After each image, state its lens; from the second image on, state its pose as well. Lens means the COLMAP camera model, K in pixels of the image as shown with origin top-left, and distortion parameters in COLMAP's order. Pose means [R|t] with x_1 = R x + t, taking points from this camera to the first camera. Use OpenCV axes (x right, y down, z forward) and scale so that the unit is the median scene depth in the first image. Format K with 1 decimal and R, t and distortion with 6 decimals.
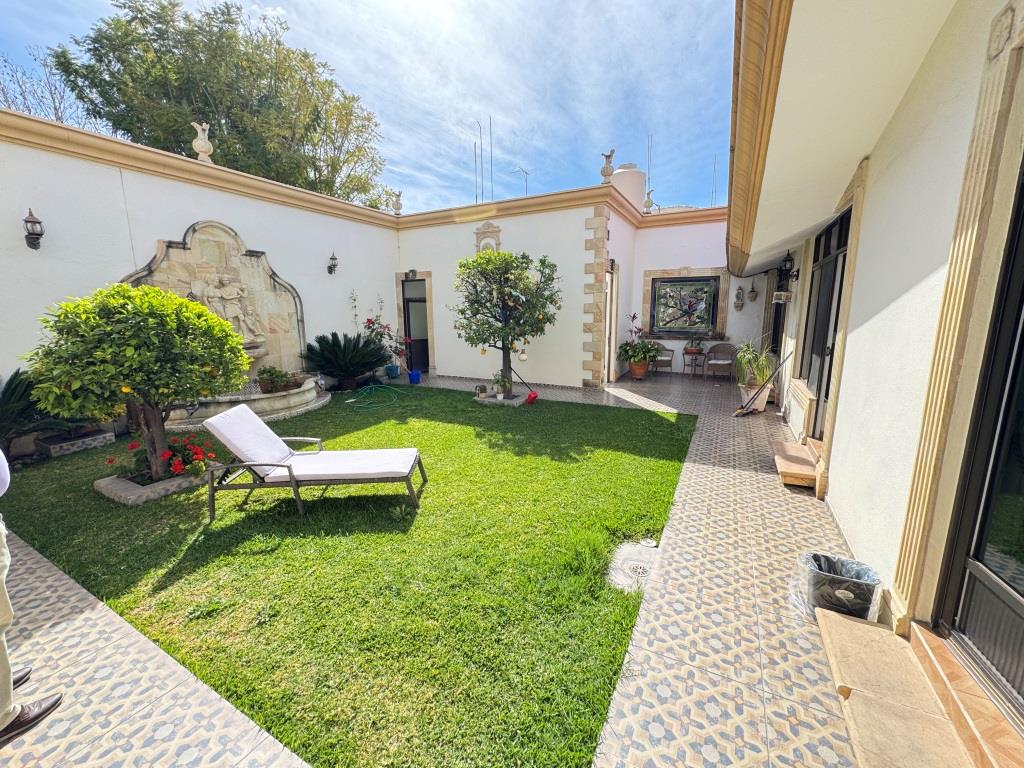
lens RADIAL K [[409.0, 0, 513.8], [0, 409.0, 384.3], [0, 0, 1]] dist [-0.004171, 0.000692]
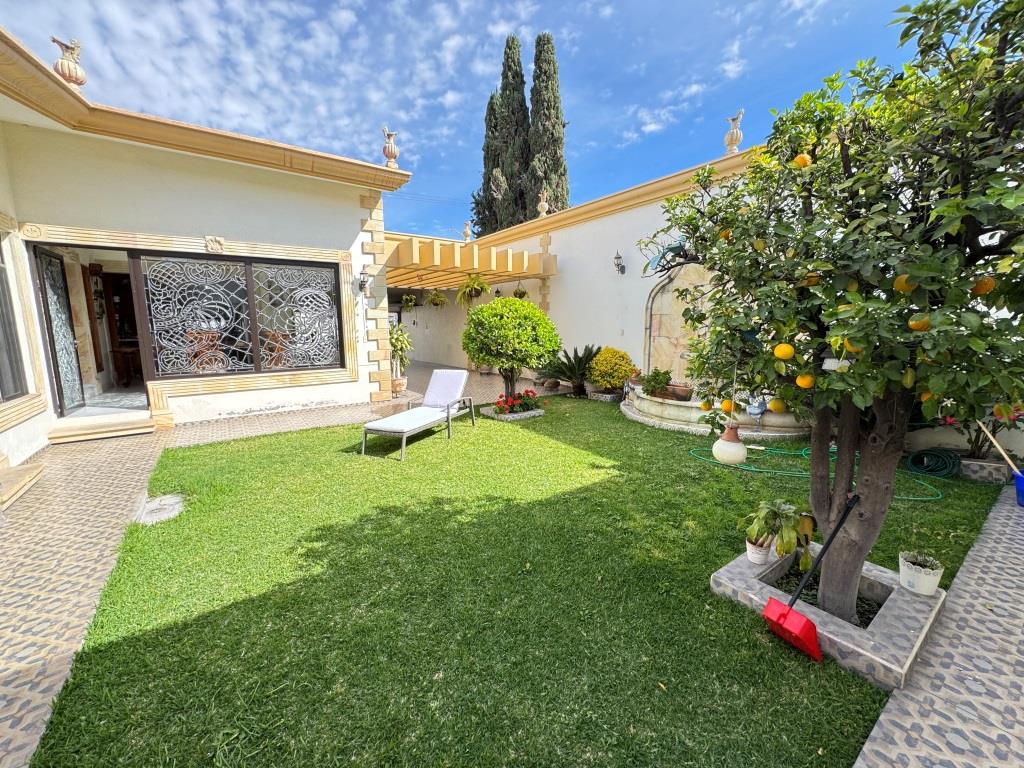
lens RADIAL K [[409.0, 0, 508.8], [0, 409.0, 383.4], [0, 0, 1]] dist [-0.004171, 0.000692]
pose [[-0.454381, 0.140781, -0.879613, 0.383384], [-0.154719, 0.959953, 0.233563, -0.172599], [0.877268, 0.242219, -0.414403, 1.053333]]
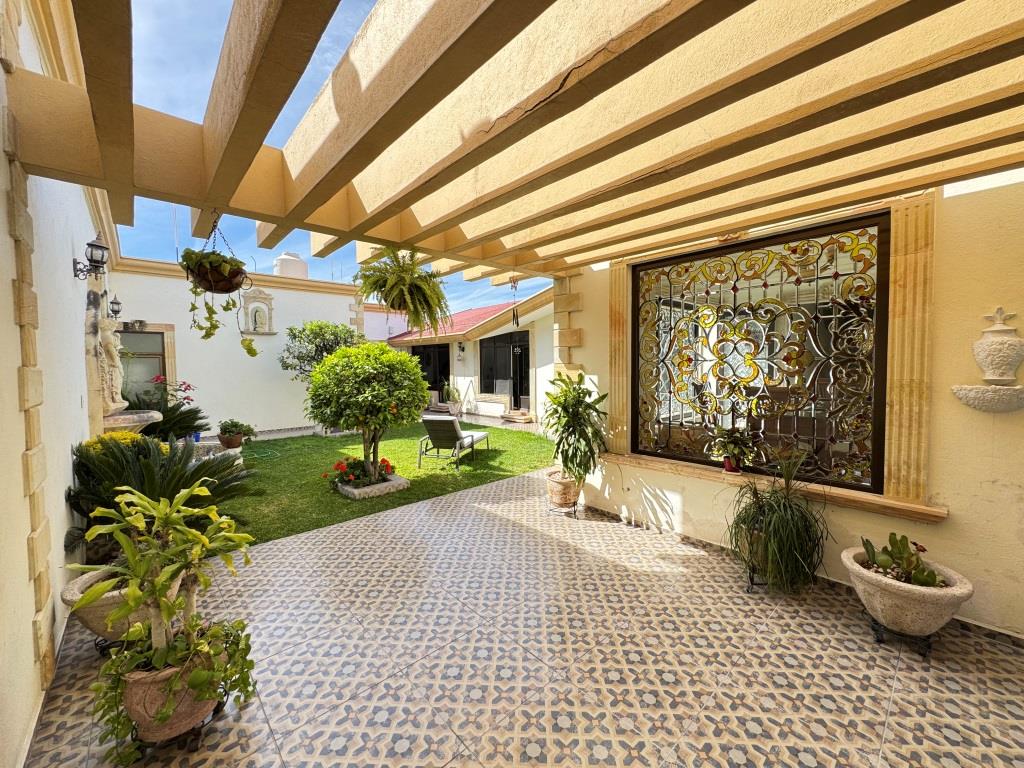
lens RADIAL K [[409.0, 0, 511.4], [0, 409.0, 383.0], [0, 0, 1]] dist [-0.004171, 0.000692]
pose [[0.335468, -0.038052, 0.941283, -1.243979], [0.181281, 0.983117, -0.024865, 0.014094], [-0.924445, 0.178978, 0.336702, 0.039750]]
